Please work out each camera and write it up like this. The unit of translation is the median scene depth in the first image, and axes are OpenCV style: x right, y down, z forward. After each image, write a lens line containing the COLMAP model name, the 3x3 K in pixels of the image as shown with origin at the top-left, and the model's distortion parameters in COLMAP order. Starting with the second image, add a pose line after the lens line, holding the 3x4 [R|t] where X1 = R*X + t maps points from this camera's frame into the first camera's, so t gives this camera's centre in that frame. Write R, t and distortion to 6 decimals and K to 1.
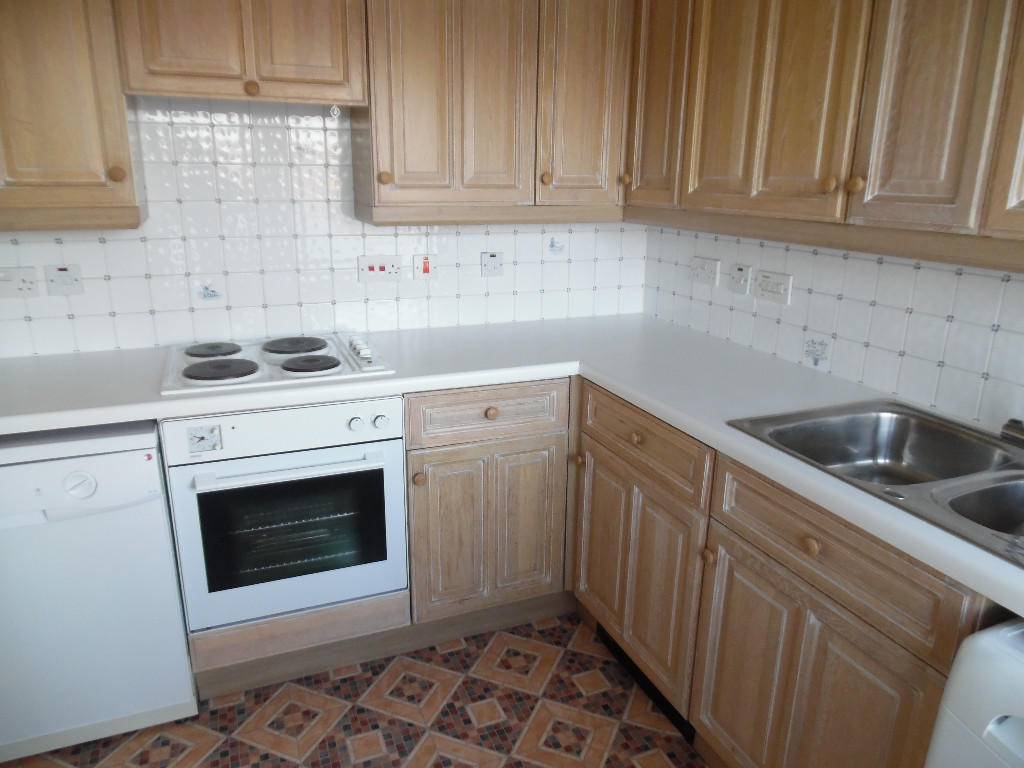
lens RADIAL K [[714.9, 0, 512.0], [0, 714.9, 384.0], [0, 0, 1]] dist [-0.005729, -0.001291]
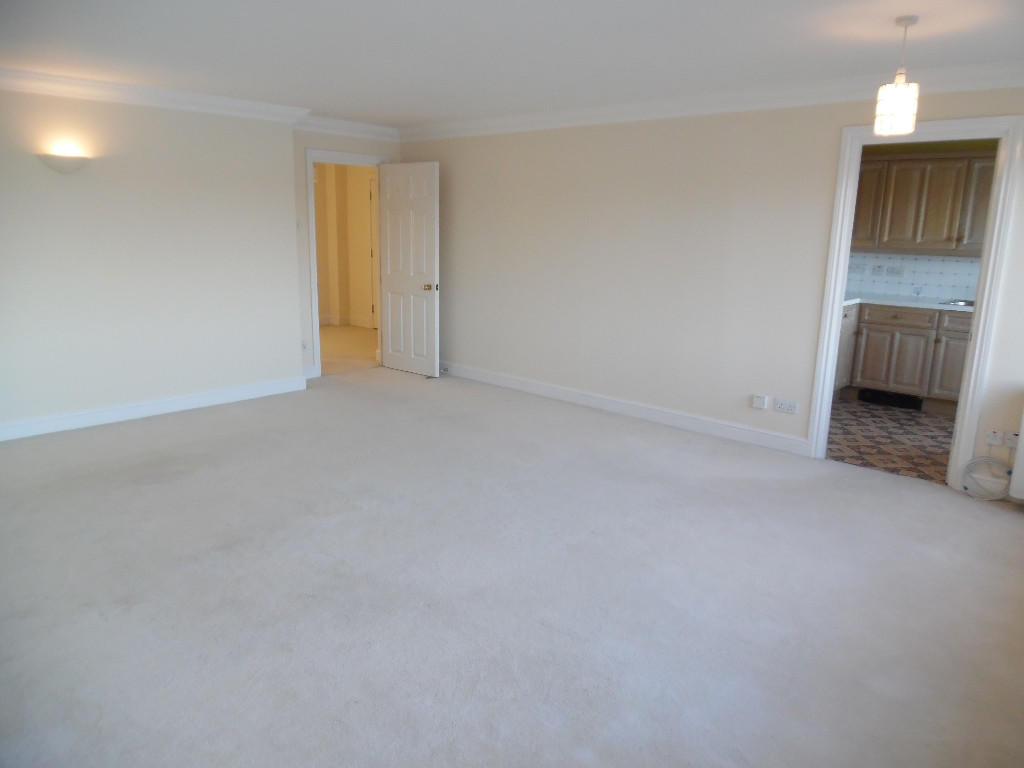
lens RADIAL K [[714.9, 0, 512.0], [0, 714.9, 384.0], [0, 0, 1]] dist [-0.005729, -0.001291]
pose [[0.889042, -0.089347, 0.449023, -2.744034], [0.115840, 0.992758, -0.031817, 0.268524], [-0.442929, 0.080301, 0.892953, -1.042982]]
